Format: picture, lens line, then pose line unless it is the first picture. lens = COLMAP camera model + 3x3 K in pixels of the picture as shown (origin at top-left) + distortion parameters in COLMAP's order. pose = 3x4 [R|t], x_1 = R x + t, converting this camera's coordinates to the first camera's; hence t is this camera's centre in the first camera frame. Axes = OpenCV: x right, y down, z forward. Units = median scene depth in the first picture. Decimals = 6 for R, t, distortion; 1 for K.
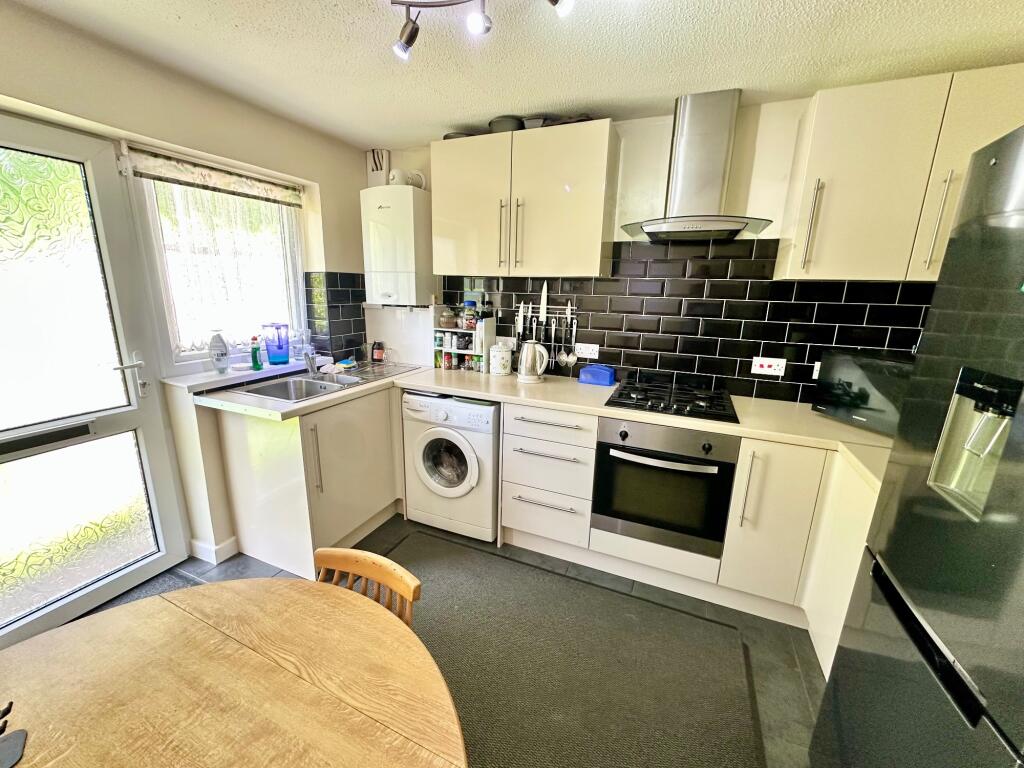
lens RADIAL K [[407.2, 0, 508.7], [0, 407.2, 380.9], [0, 0, 1]] dist [-0.004293, 0.000699]
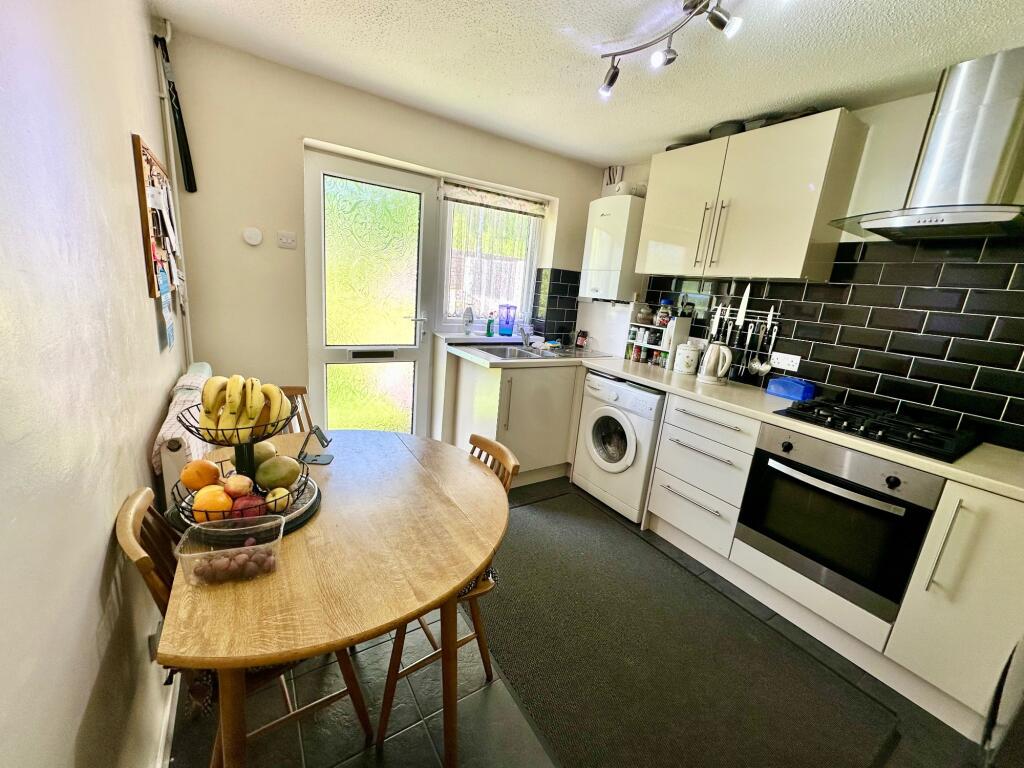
lens RADIAL K [[407.2, 0, 509.6], [0, 407.2, 380.6], [0, 0, 1]] dist [-0.004293, 0.000699]
pose [[0.828250, 0.175662, -0.532113, 0.186154], [-0.192259, 0.981036, 0.024605, 0.070004], [0.526344, 0.081925, 0.846316, -0.103669]]
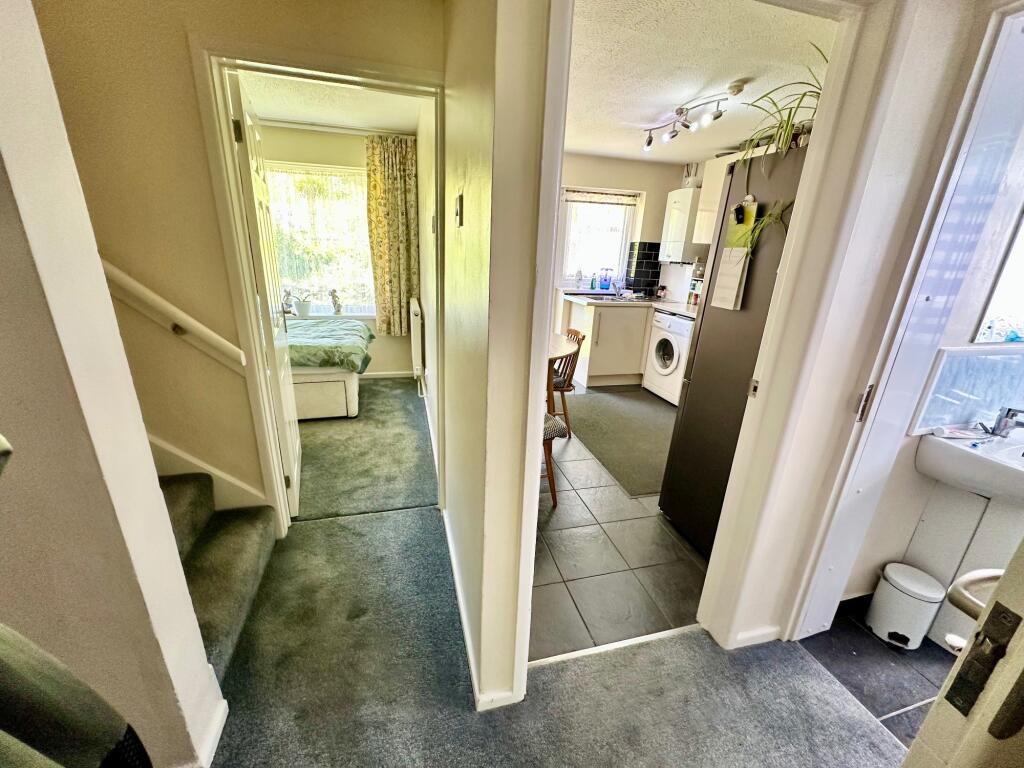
lens RADIAL K [[407.2, 0, 509.1], [0, 407.2, 377.3], [0, 0, 1]] dist [-0.004293, 0.000699]
pose [[0.612658, 0.243542, -0.751889, 0.770777], [-0.207716, 0.967512, 0.144131, 0.190585], [0.762564, 0.067876, 0.643342, -0.611136]]
